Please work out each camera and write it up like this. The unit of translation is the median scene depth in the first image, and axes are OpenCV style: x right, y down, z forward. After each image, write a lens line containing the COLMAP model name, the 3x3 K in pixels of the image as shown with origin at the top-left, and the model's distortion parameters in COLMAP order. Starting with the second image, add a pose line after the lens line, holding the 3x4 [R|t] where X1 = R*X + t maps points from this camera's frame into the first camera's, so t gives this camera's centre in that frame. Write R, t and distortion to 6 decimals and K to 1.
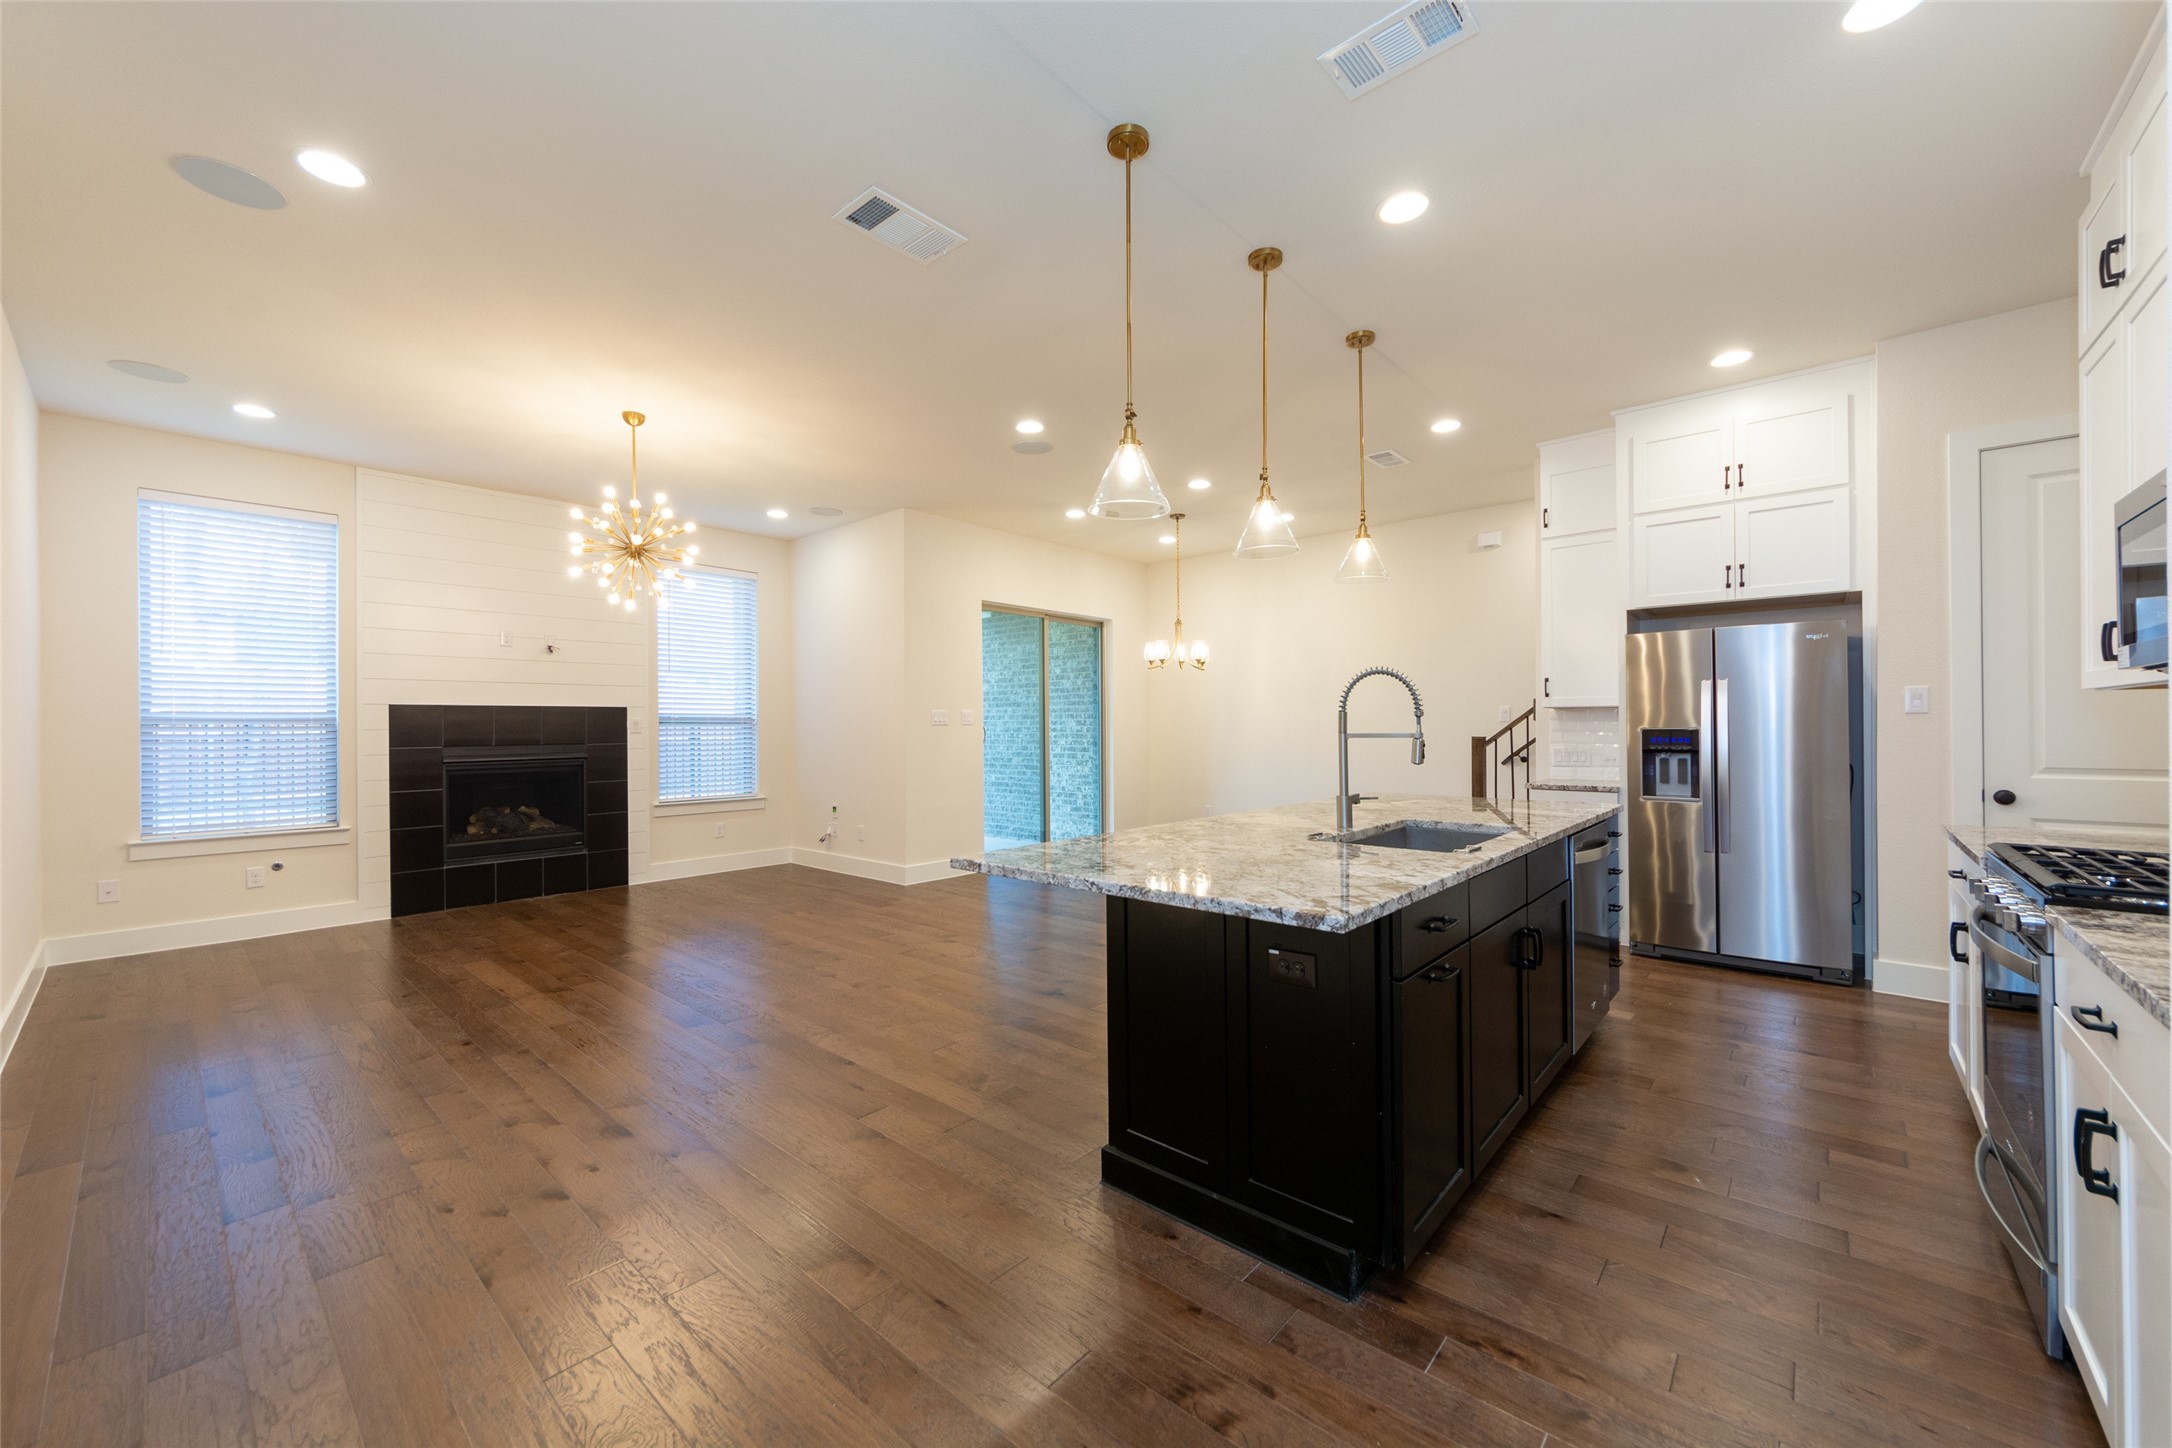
lens RADIAL K [[822.7, 0, 1090.8], [0, 822.7, 721.4], [0, 0, 1]] dist [-0.003471, -0.000139]
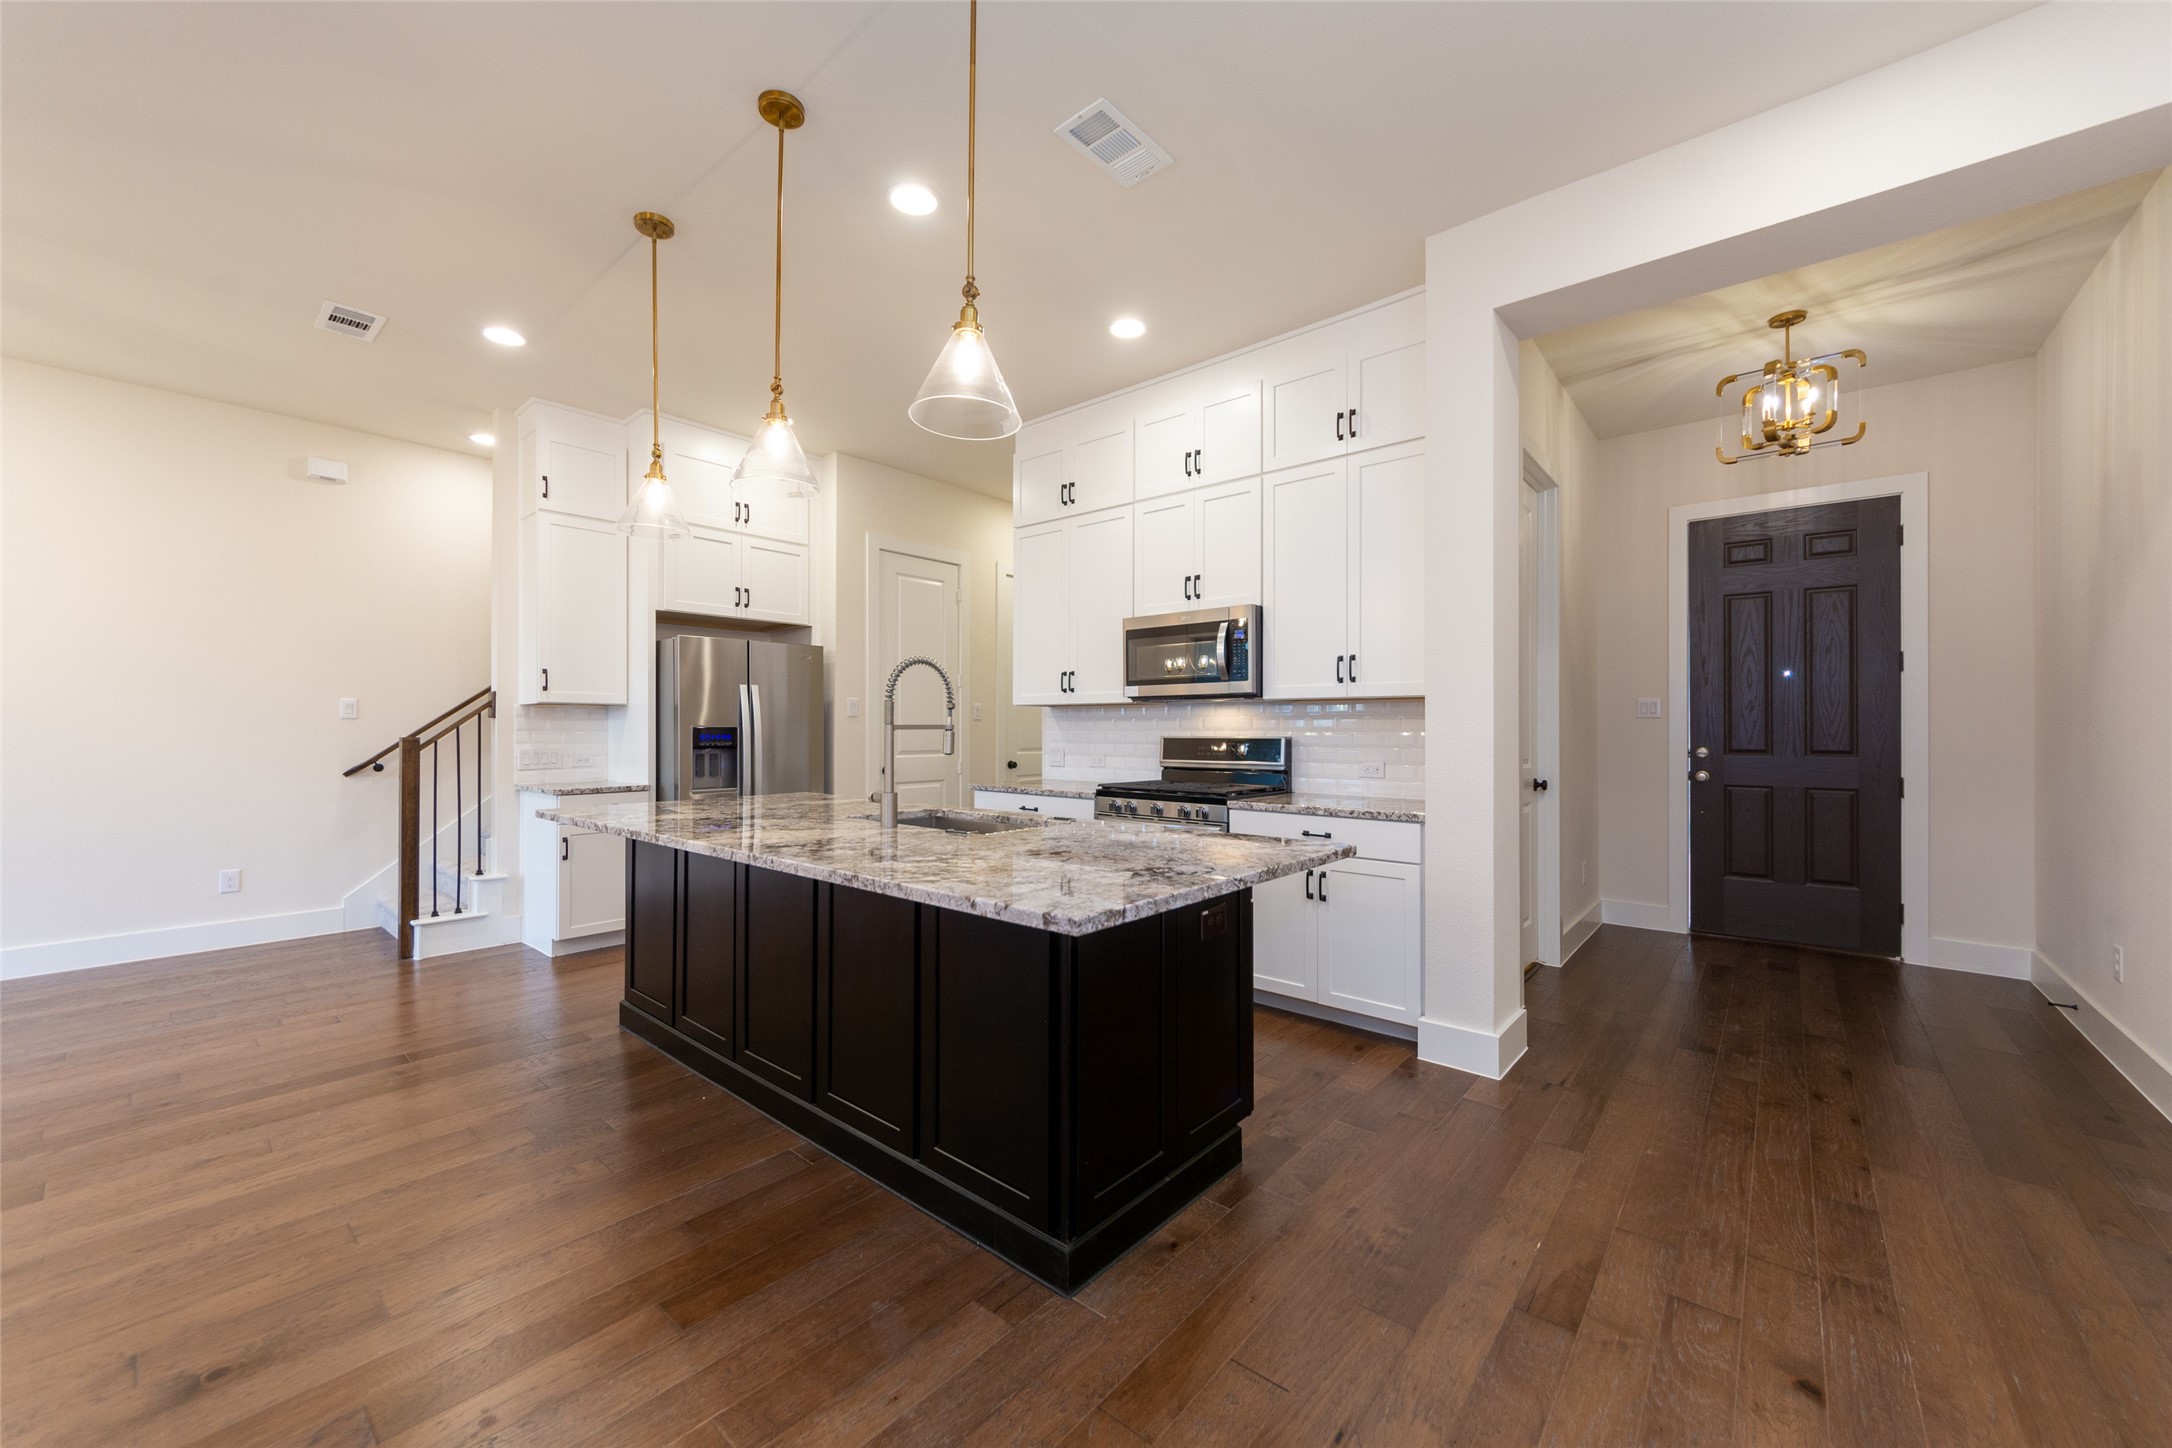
lens RADIAL K [[824.6, 0, 1089.2], [0, 824.6, 721.7], [0, 0, 1]] dist [0.003826, -0.000436]
pose [[-0.015823, 0.013712, 0.999781, -0.373908], [-0.005920, 0.999887, -0.013807, 0.013560], [-0.999857, -0.006137, -0.015740, 0.480807]]
